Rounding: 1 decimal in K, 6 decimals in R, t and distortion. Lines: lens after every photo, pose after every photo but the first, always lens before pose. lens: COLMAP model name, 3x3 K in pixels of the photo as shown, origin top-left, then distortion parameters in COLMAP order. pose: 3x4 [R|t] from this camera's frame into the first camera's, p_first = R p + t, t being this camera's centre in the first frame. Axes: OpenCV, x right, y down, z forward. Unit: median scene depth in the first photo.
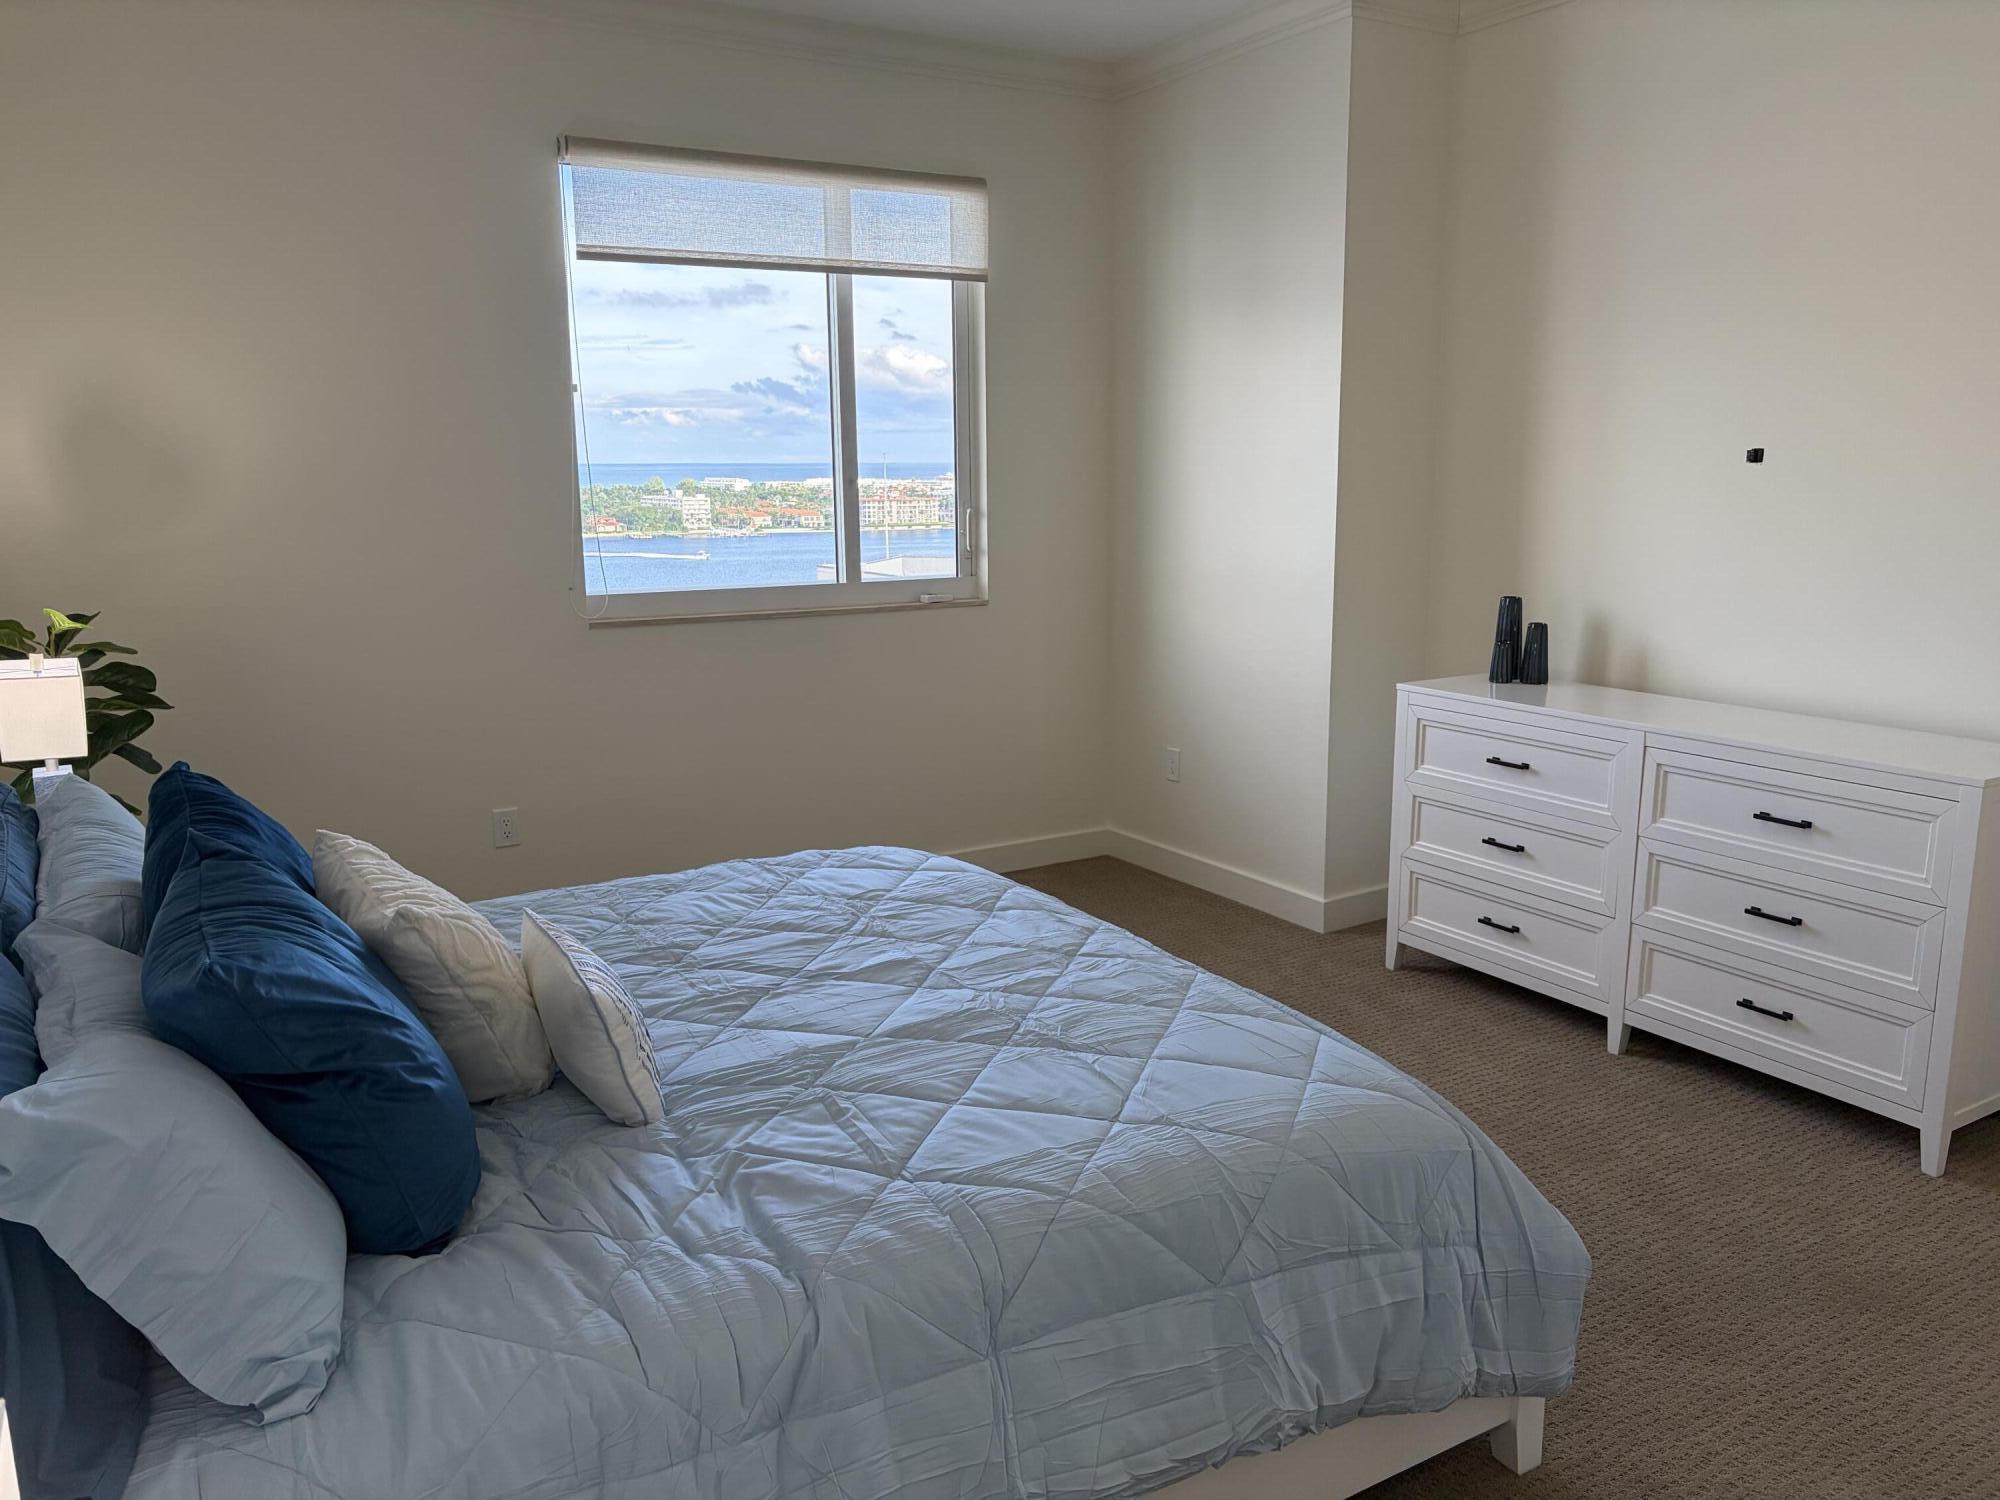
lens RADIAL K [[1500.2, 0, 1003.4], [0, 1500.2, 741.8], [0, 0, 1]] dist [0.039907, -0.039182]
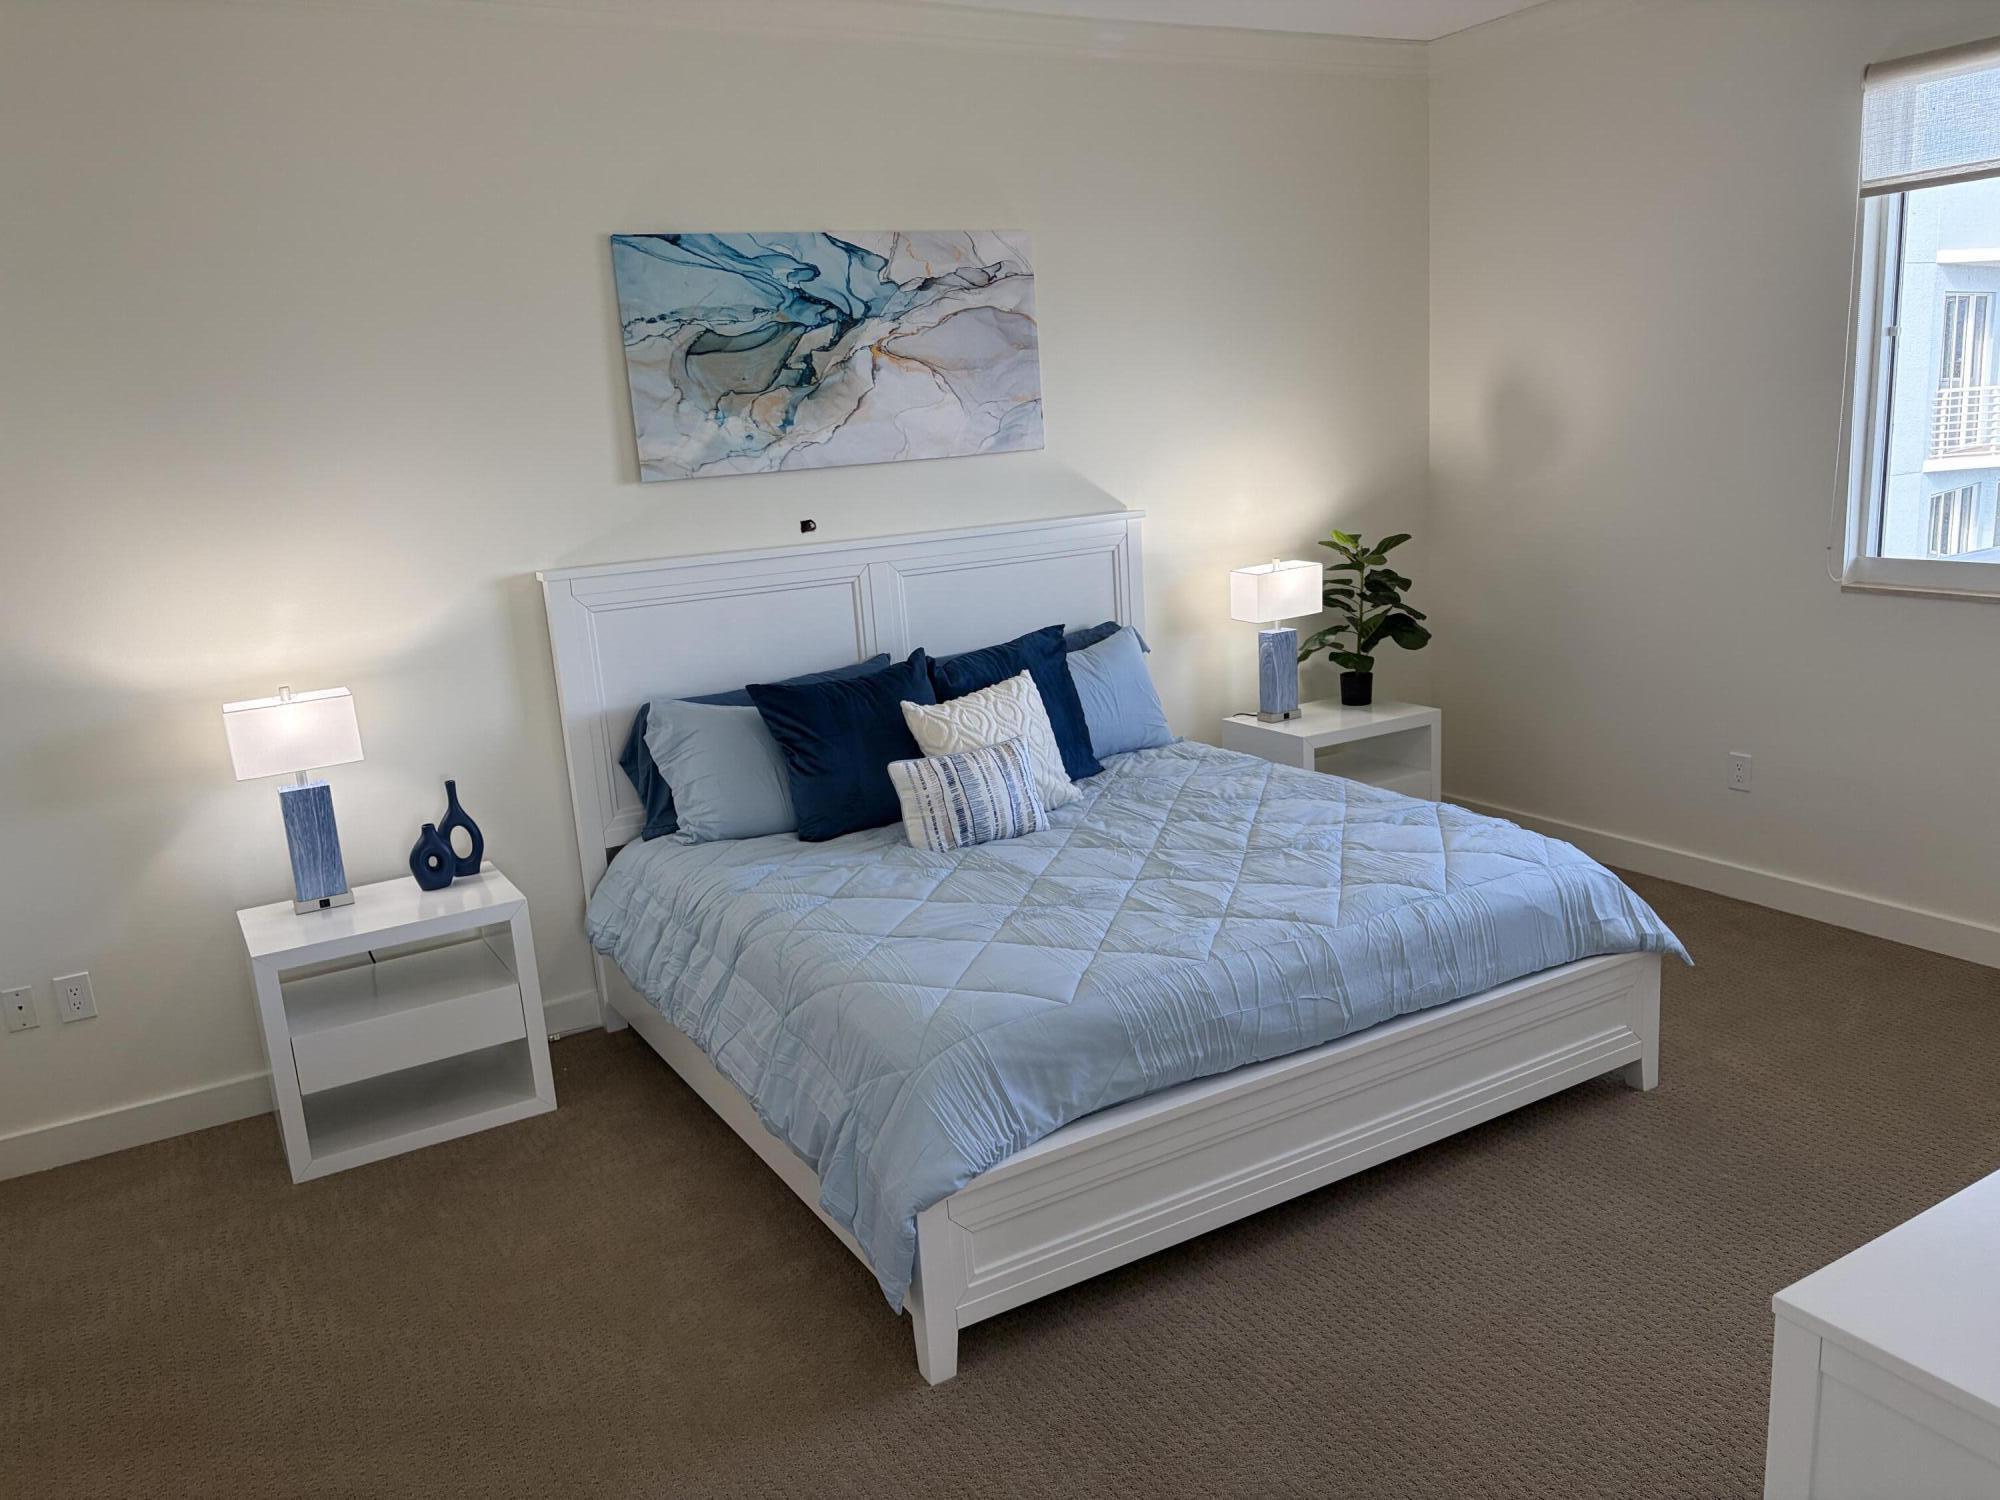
lens RADIAL K [[1500.2, 0, 1005.2], [0, 1500.2, 747.6], [0, 0, 1]] dist [0.039907, -0.039182]
pose [[-0.032459, 0.224639, -0.973901, 1.146023], [-0.122581, 0.966164, 0.226940, -0.220866], [0.991928, 0.126748, -0.003824, 0.843359]]
